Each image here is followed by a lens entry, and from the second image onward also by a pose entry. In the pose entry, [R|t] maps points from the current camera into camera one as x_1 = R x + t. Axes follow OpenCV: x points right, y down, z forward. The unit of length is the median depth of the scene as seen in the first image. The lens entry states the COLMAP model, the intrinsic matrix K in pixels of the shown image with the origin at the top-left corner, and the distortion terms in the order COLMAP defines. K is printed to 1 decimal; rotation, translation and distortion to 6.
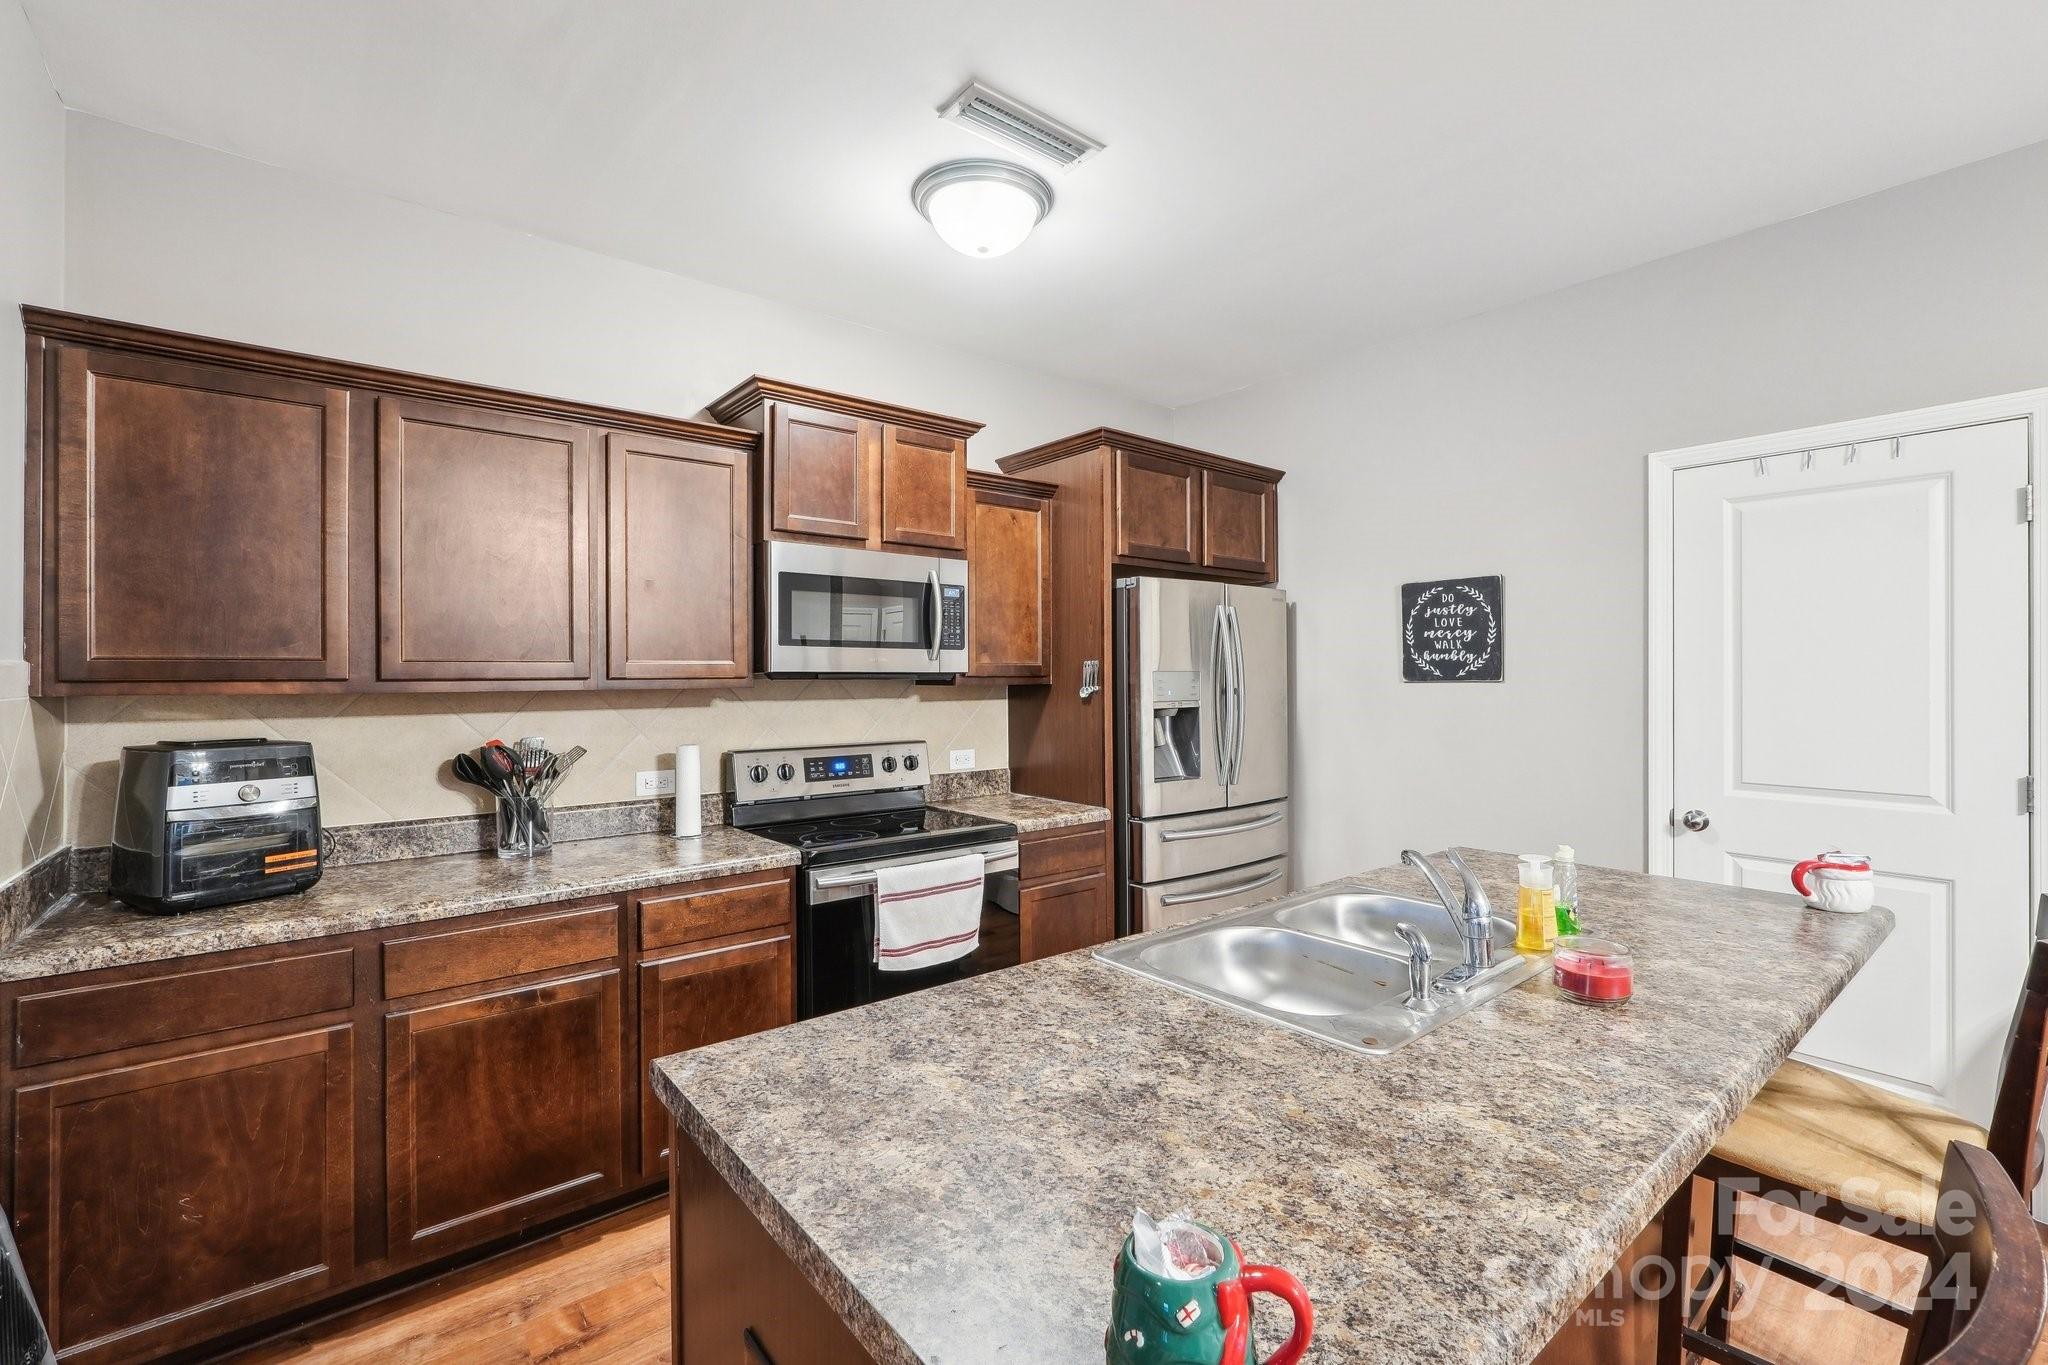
lens RADIAL K [[832.6, 0, 1072.9], [0, 832.6, 688.5], [0, 0, 1]] dist [-0.000998, -0.000015]
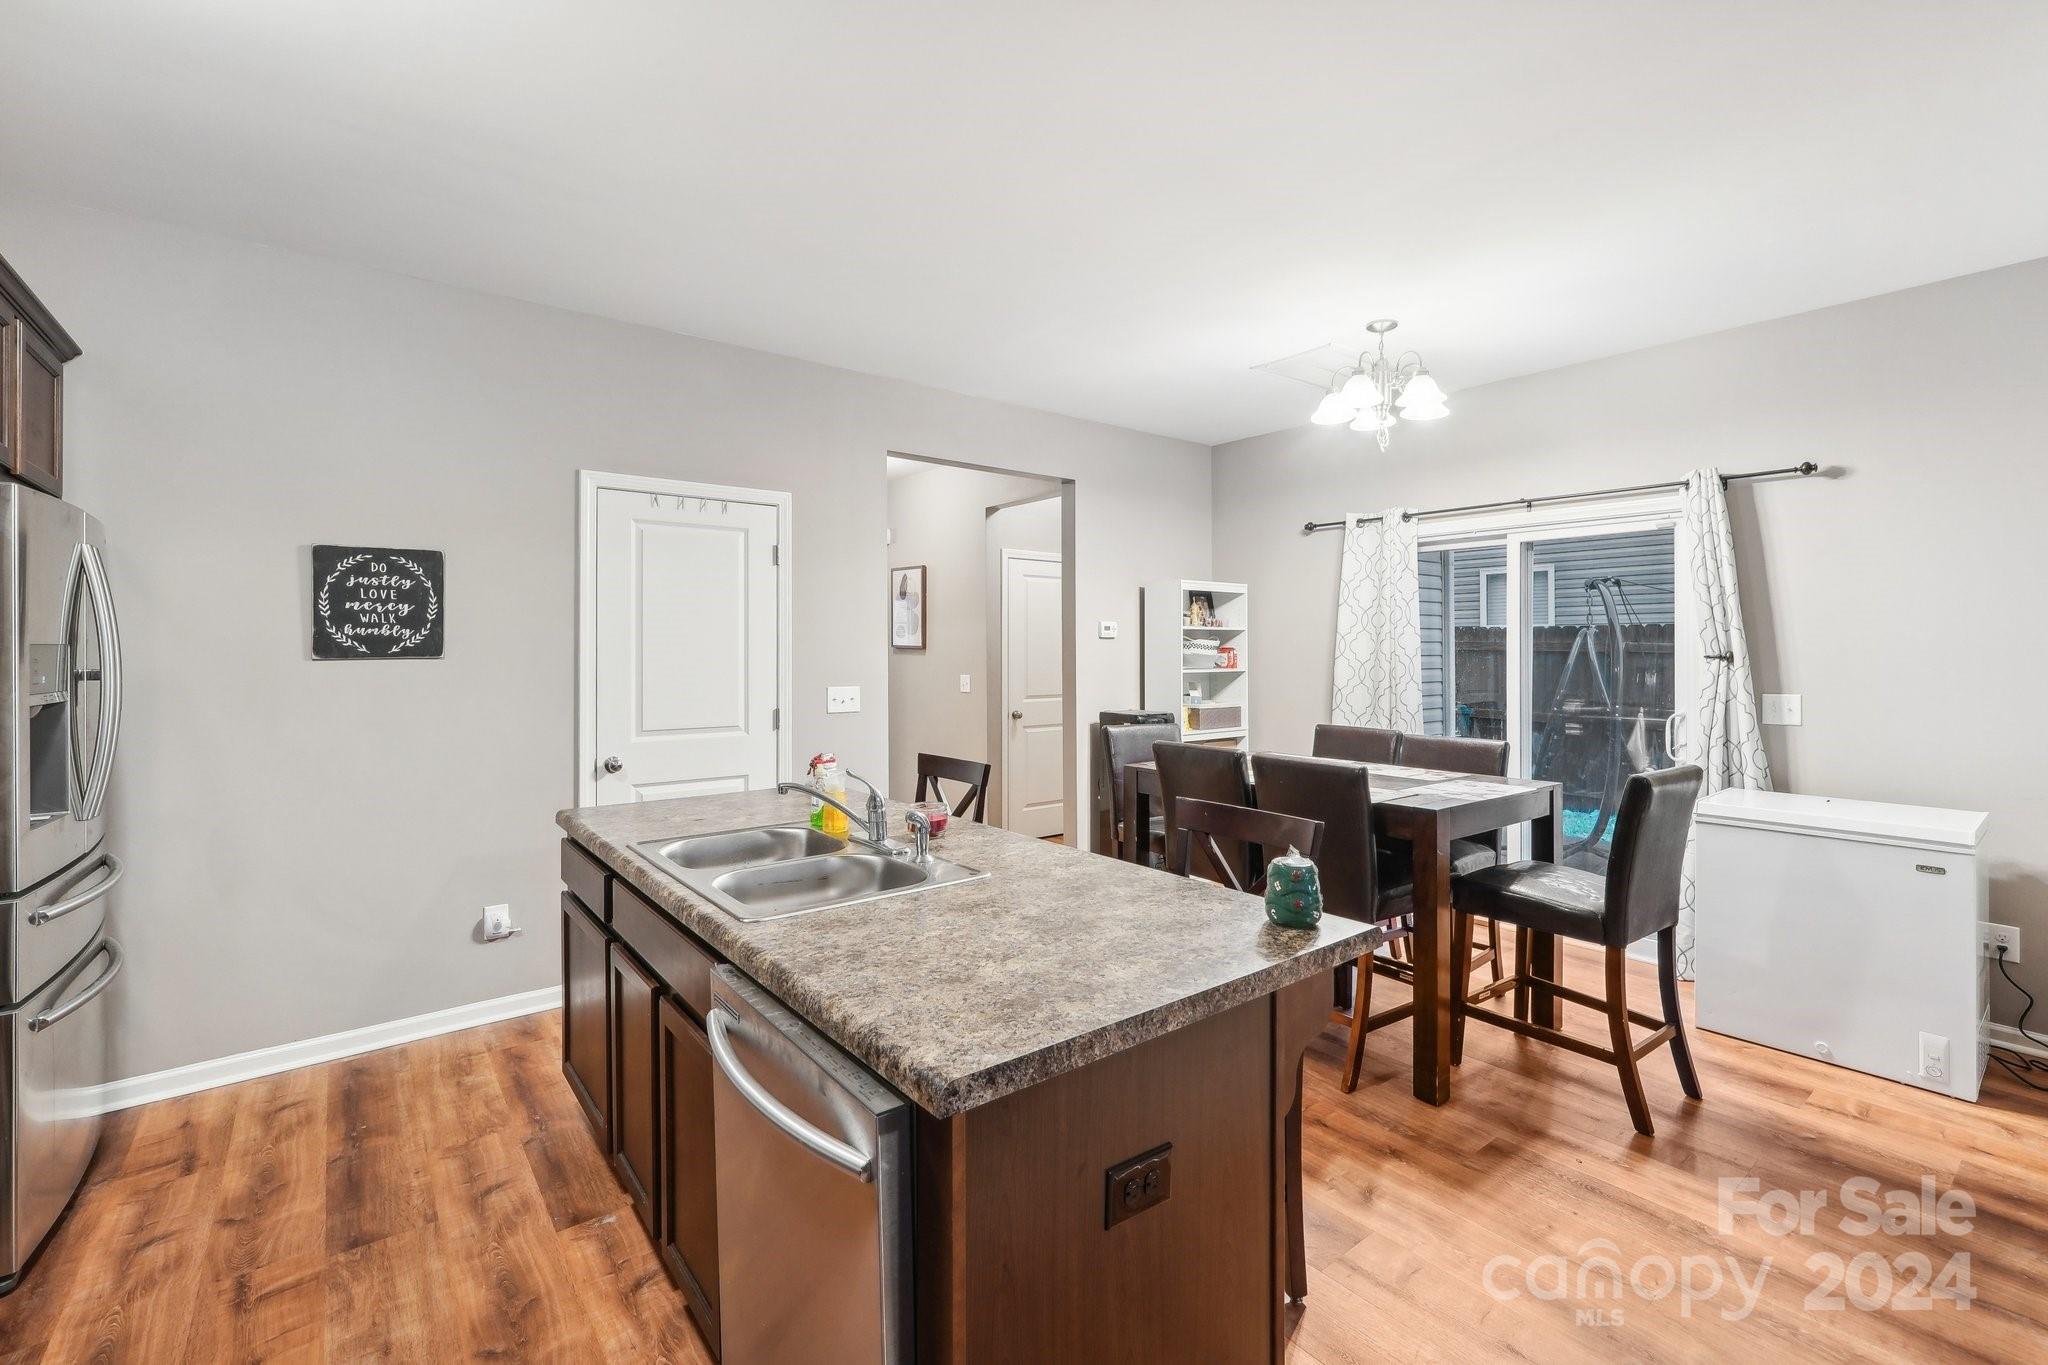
lens RADIAL K [[891.5, 0, 920.7], [0, 891.5, 658.4], [0, 0, 1]] dist [-0.001783, 0.000102]
pose [[0.138149, -0.005953, 0.990394, -0.448184], [0.019530, 0.999804, 0.003286, -0.000216], [-0.990219, 0.018889, 0.138238, 0.279376]]
